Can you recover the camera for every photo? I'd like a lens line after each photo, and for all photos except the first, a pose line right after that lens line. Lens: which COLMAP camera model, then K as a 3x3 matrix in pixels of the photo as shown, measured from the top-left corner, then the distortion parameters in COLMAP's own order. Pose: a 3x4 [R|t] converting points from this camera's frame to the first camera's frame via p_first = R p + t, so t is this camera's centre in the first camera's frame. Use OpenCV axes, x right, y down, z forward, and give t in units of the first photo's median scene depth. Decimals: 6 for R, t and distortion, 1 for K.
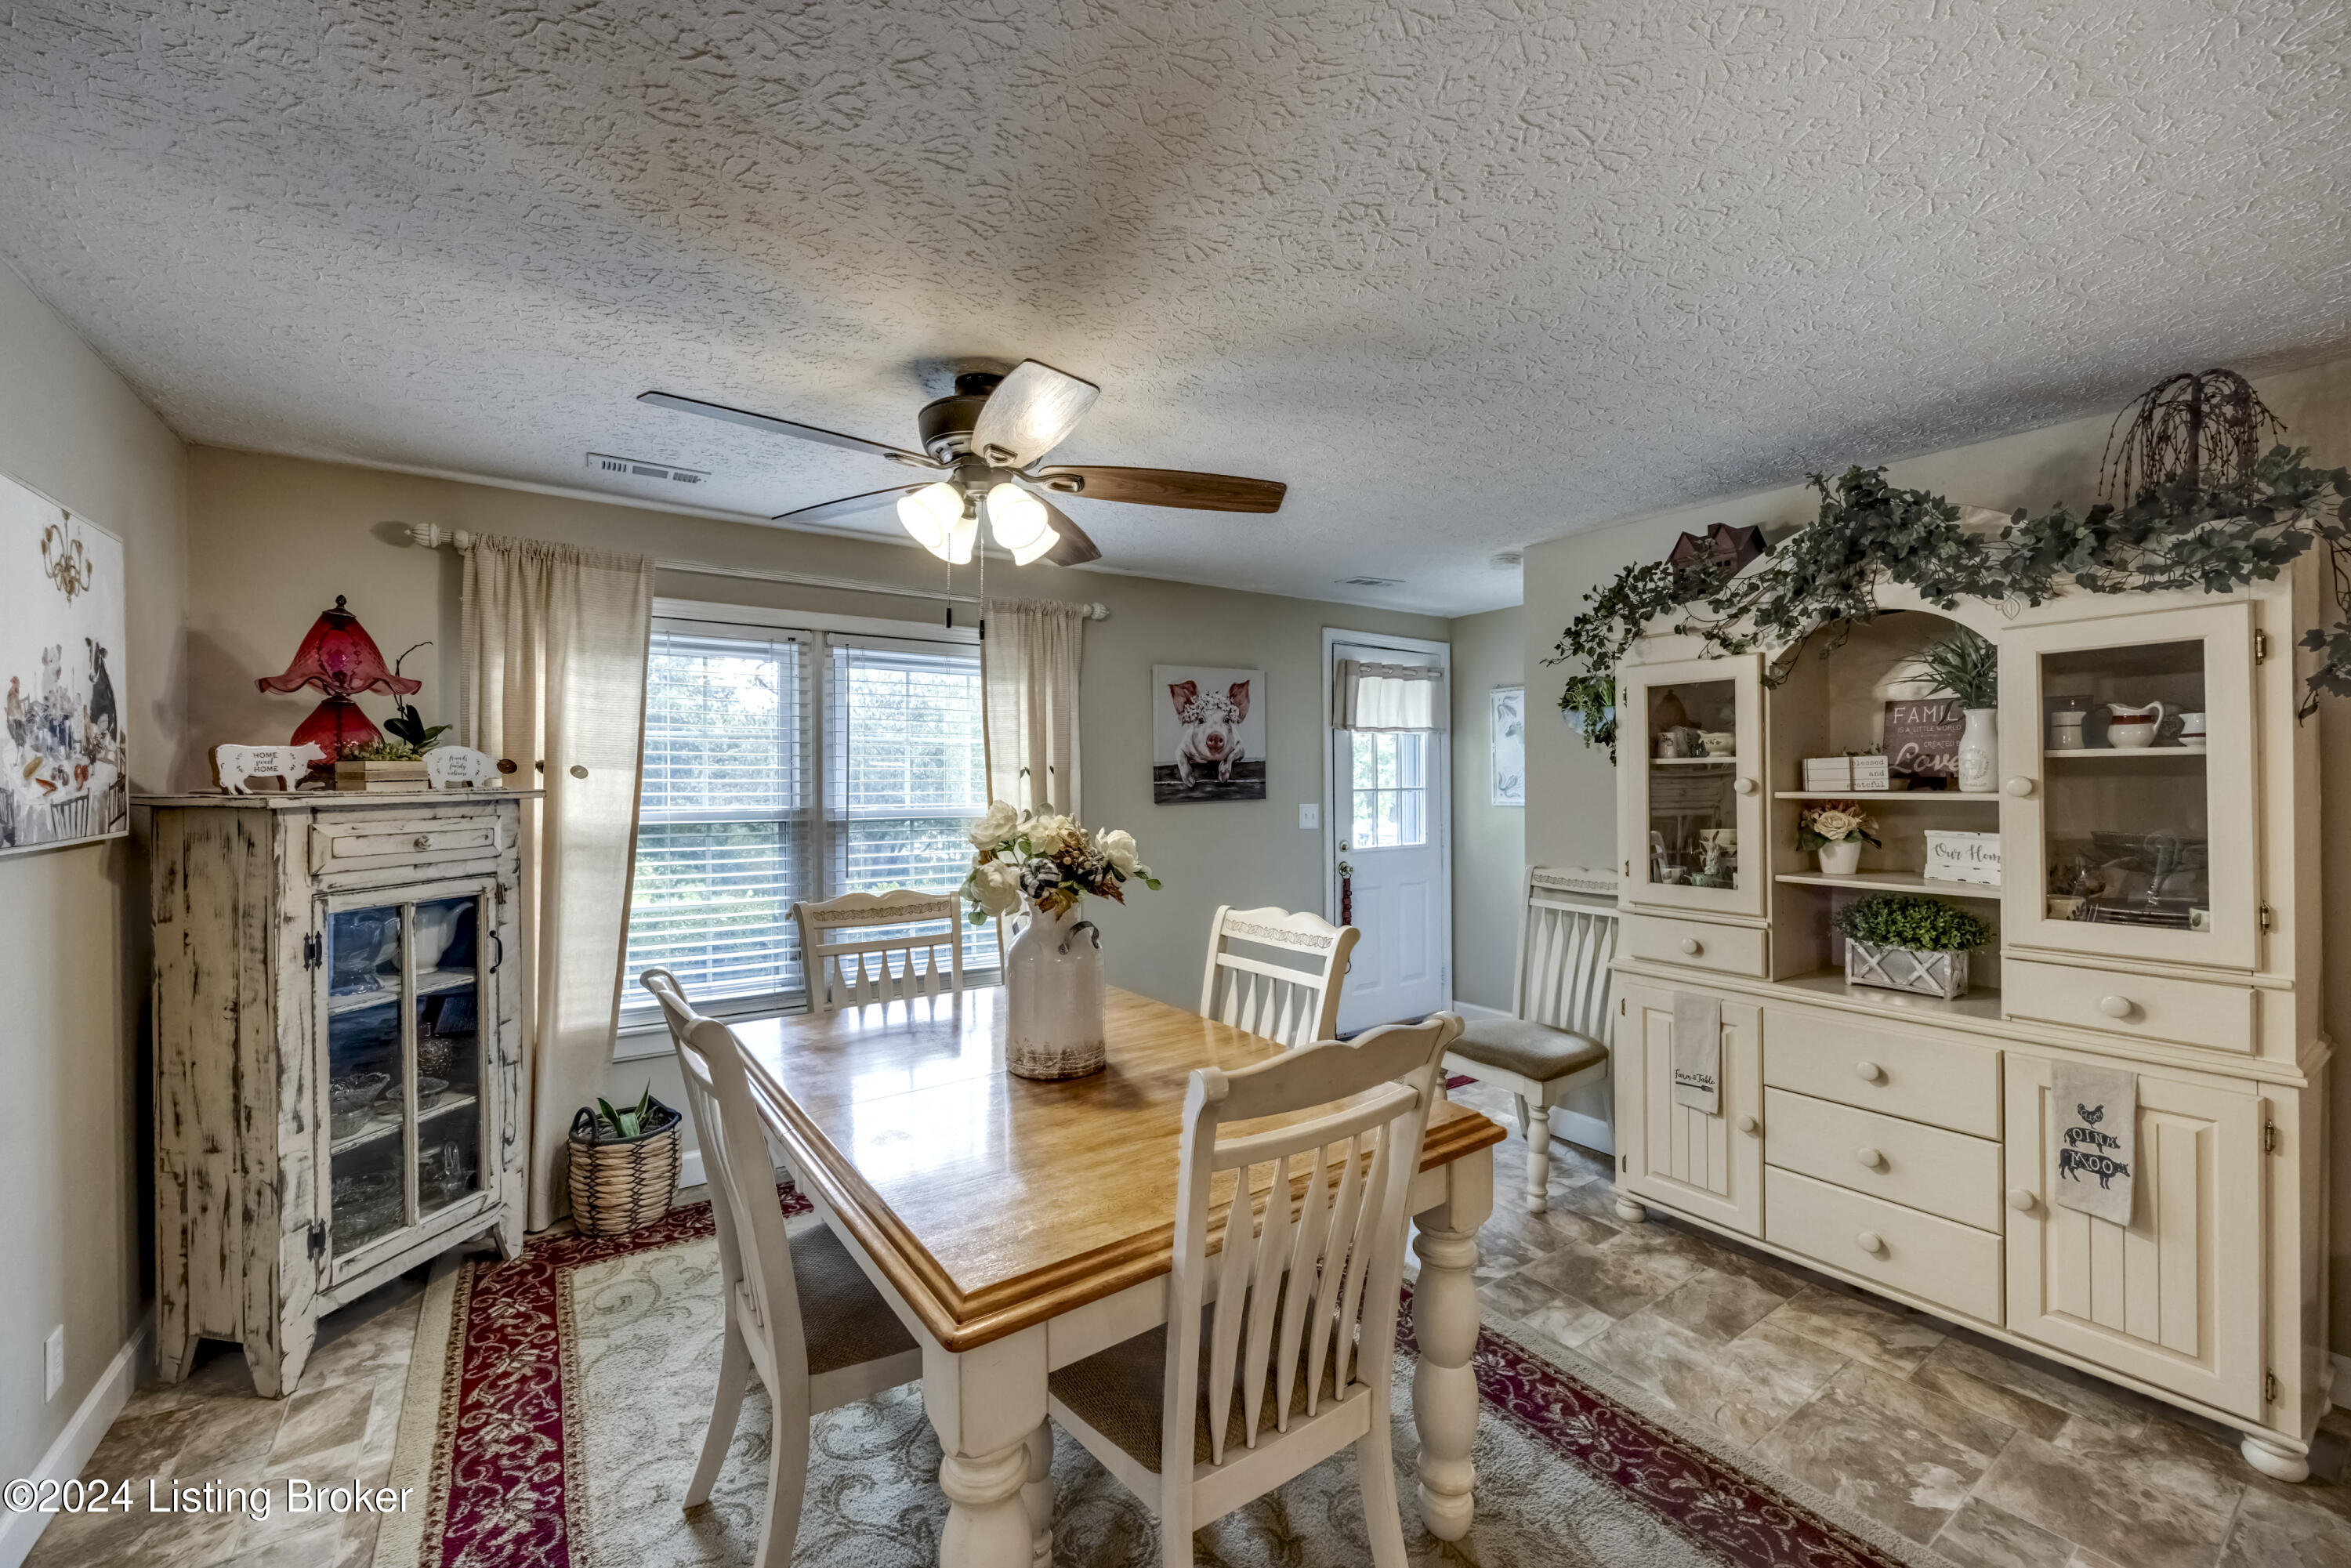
lens RADIAL K [[929.8, 0, 1178.5], [0, 929.8, 779.5], [0, 0, 1]] dist [-0.006939, 0.000256]
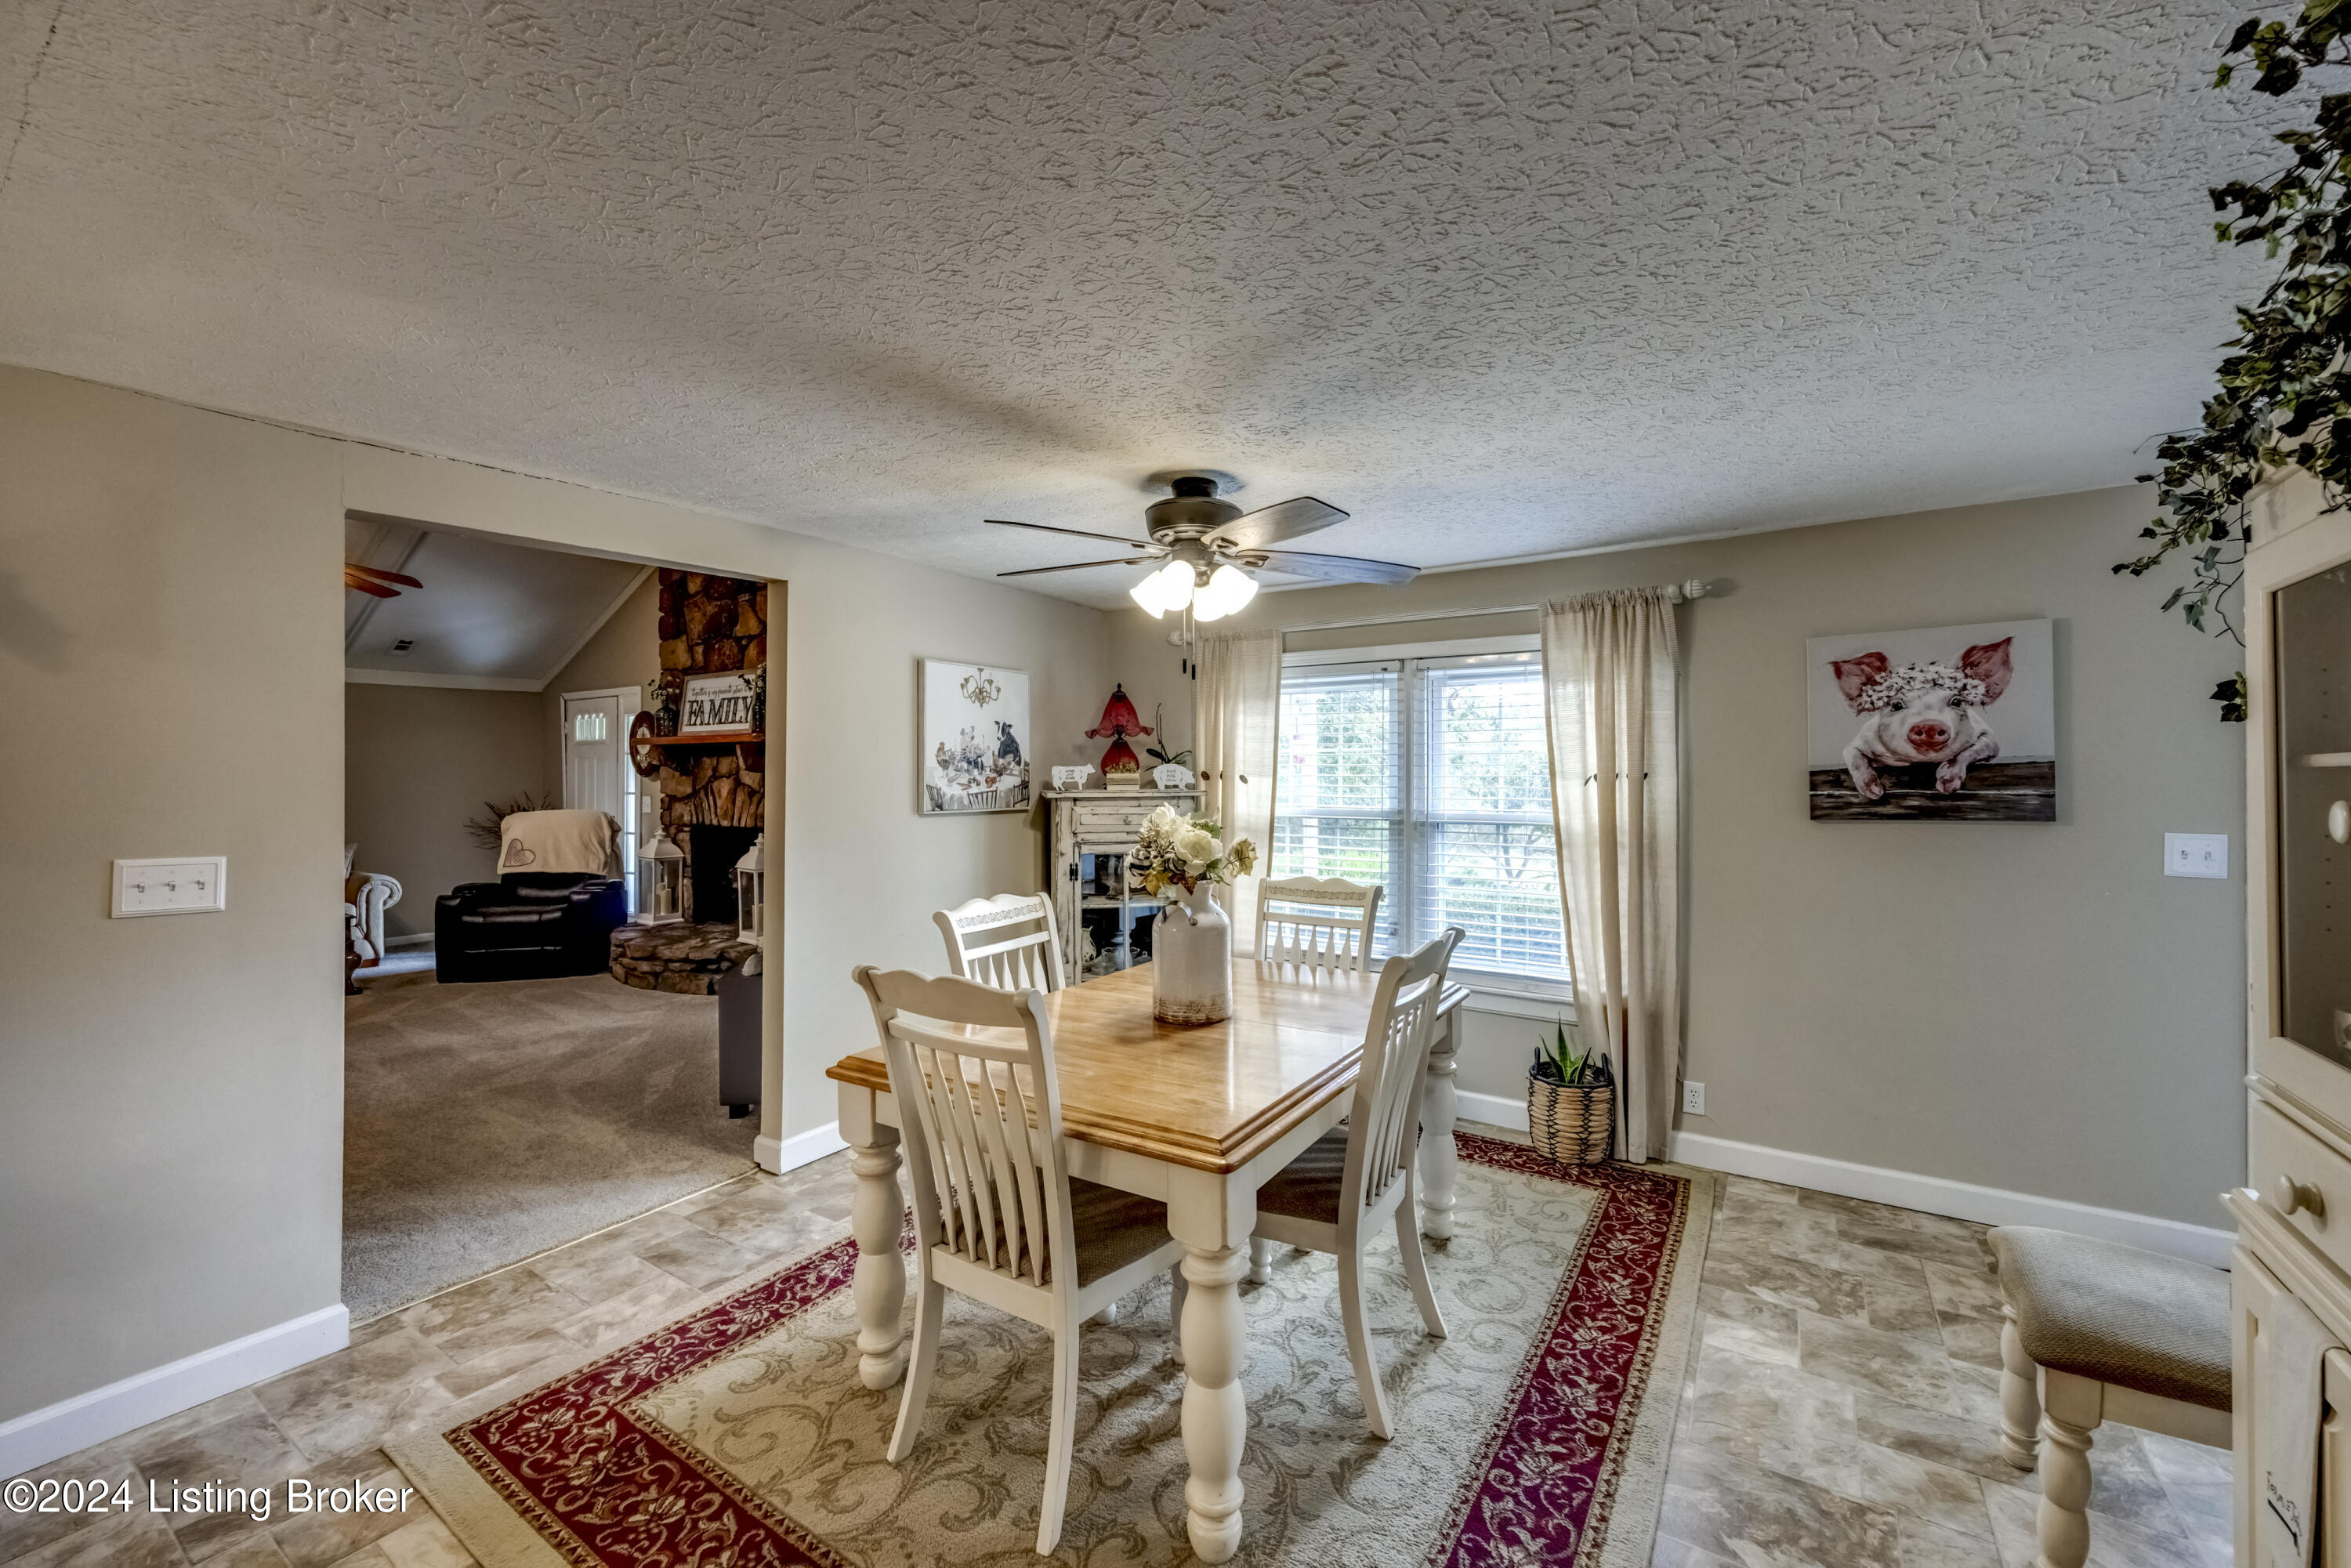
lens RADIAL K [[882.8, 0, 1208.6], [0, 882.8, 778.1], [0, 0, 1]] dist [-0.007707, 0.000013]
pose [[0.403338, 0.002082, -0.915049, 0.699648], [-0.004209, 0.999991, 0.000420, -0.010893], [0.915041, 0.003682, 0.403343, 0.410177]]
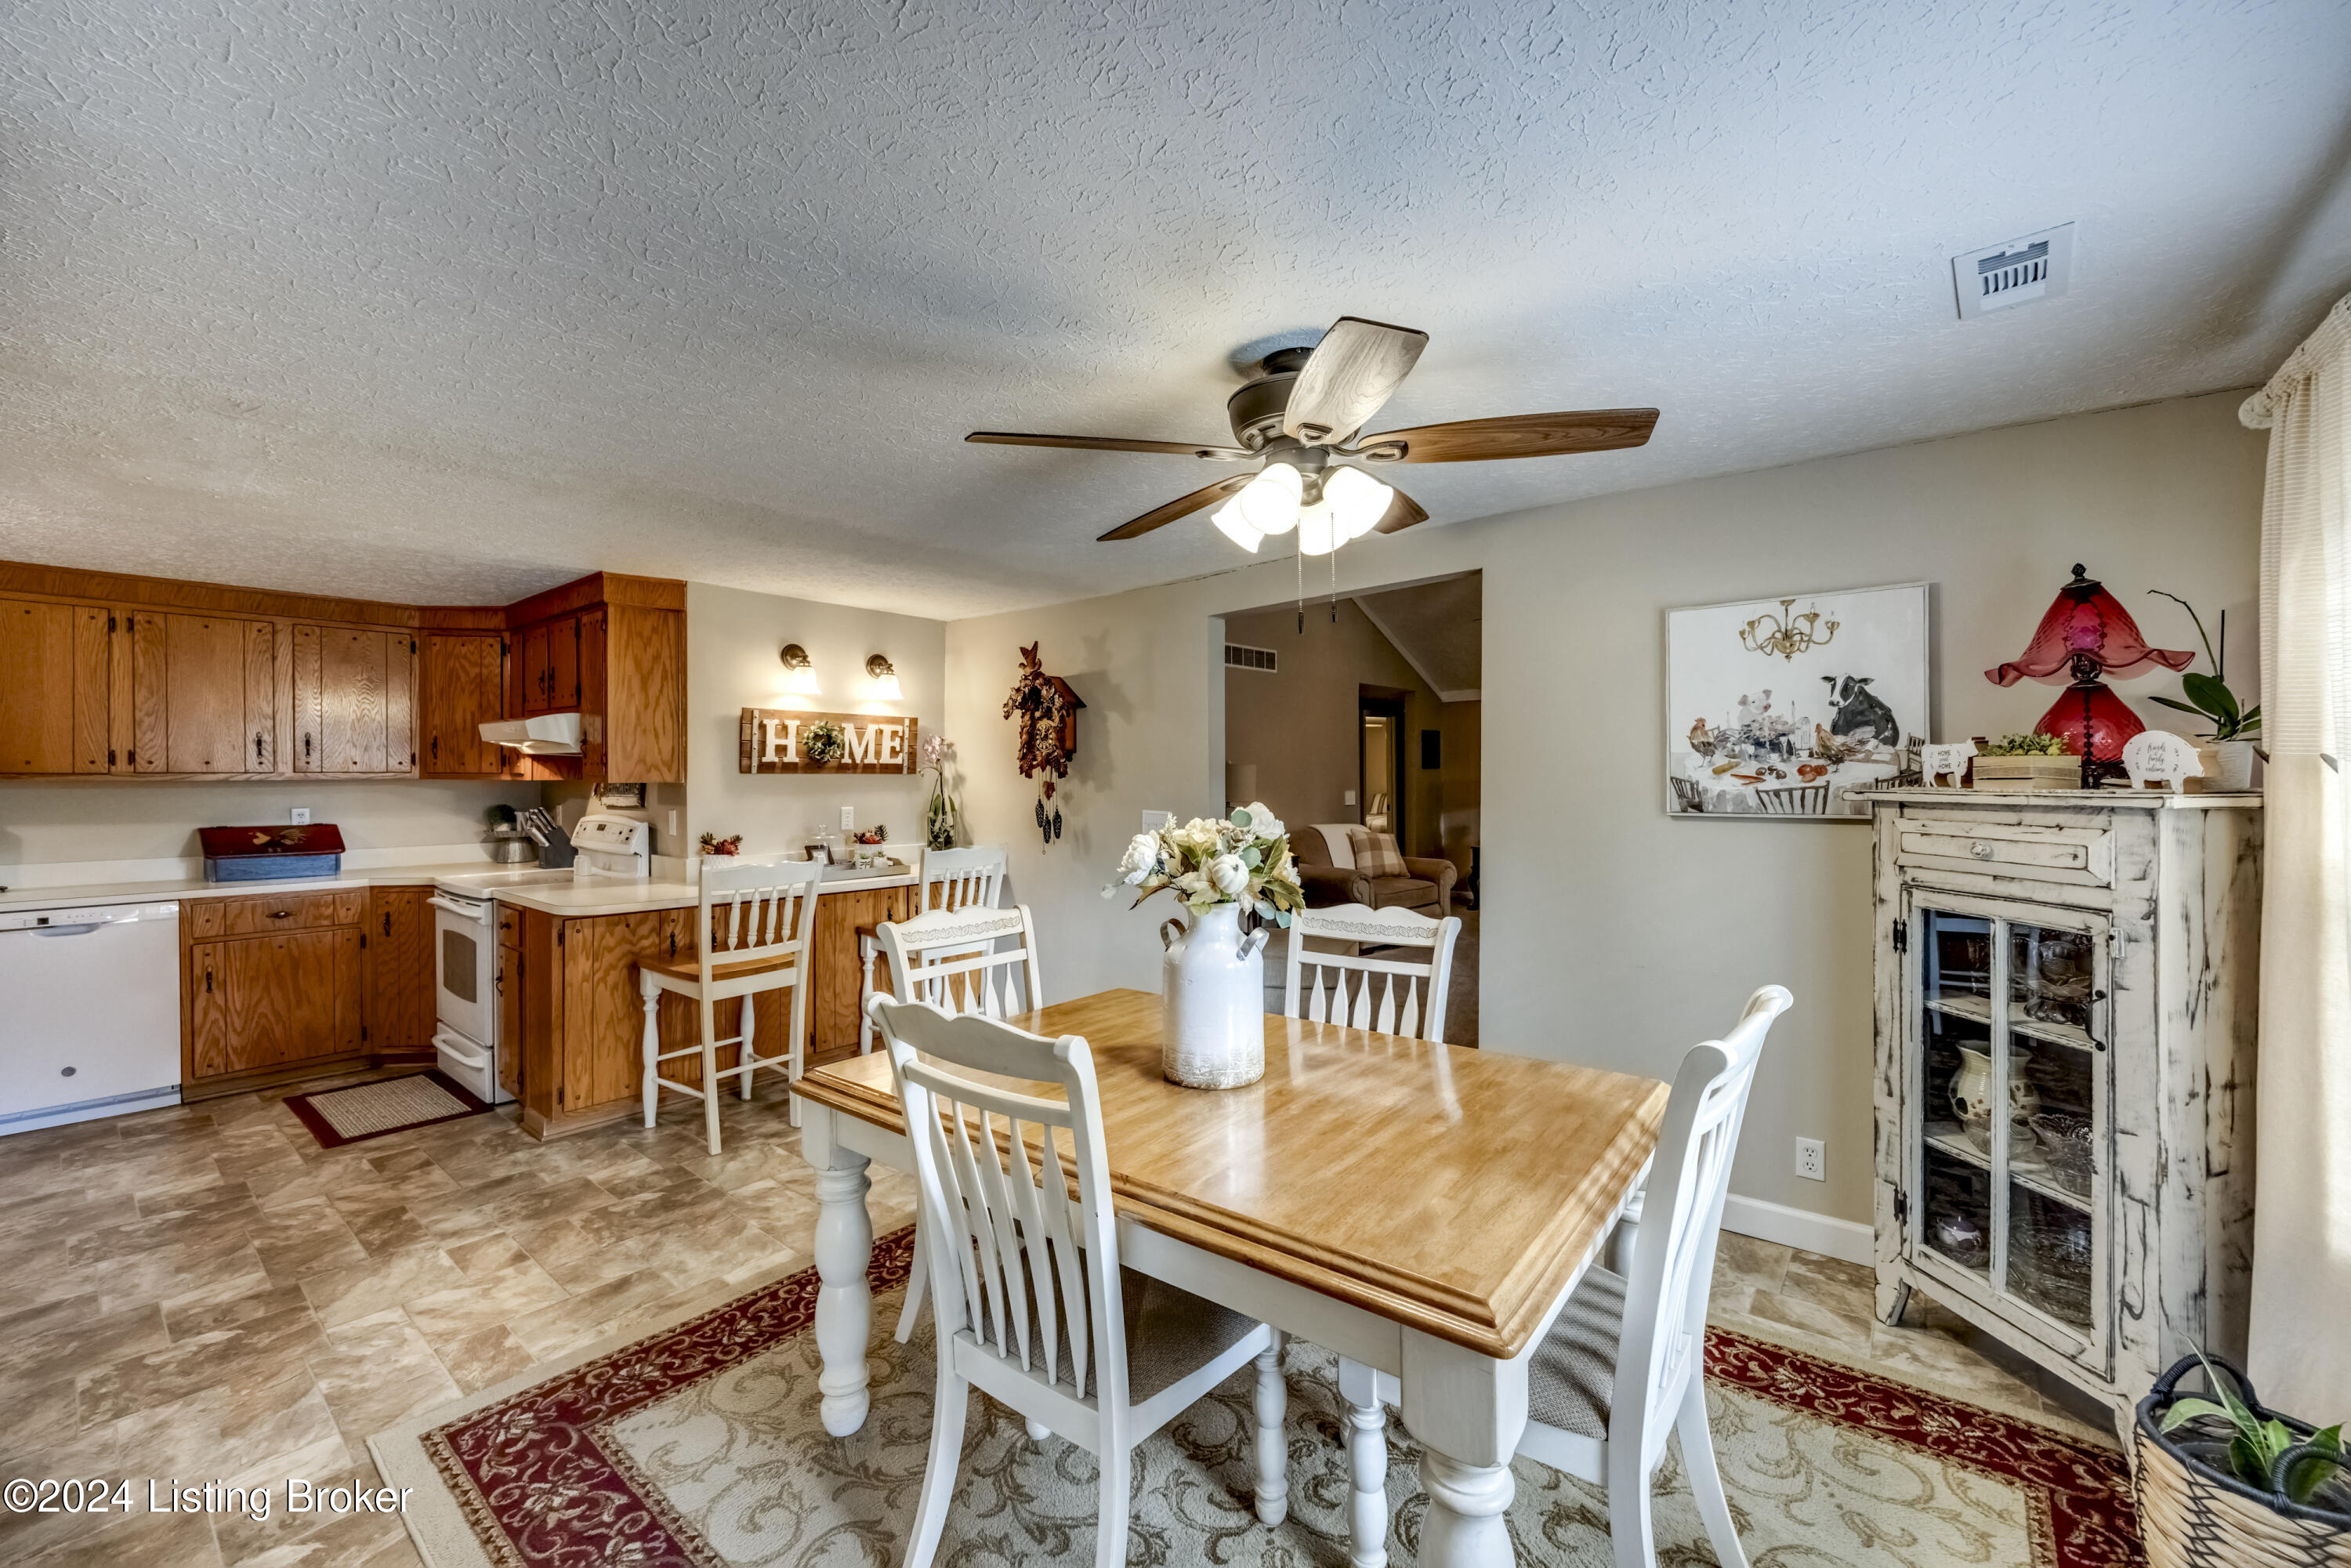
lens RADIAL K [[937.8, 0, 1183.2], [0, 937.8, 777.2], [0, 0, 1]] dist [-0.003255, -0.000132]
pose [[-0.958570, 0.009664, -0.284694, 0.134918], [0.006995, 0.999922, 0.010391, -0.012803], [0.284772, 0.007969, -0.958562, 1.446275]]
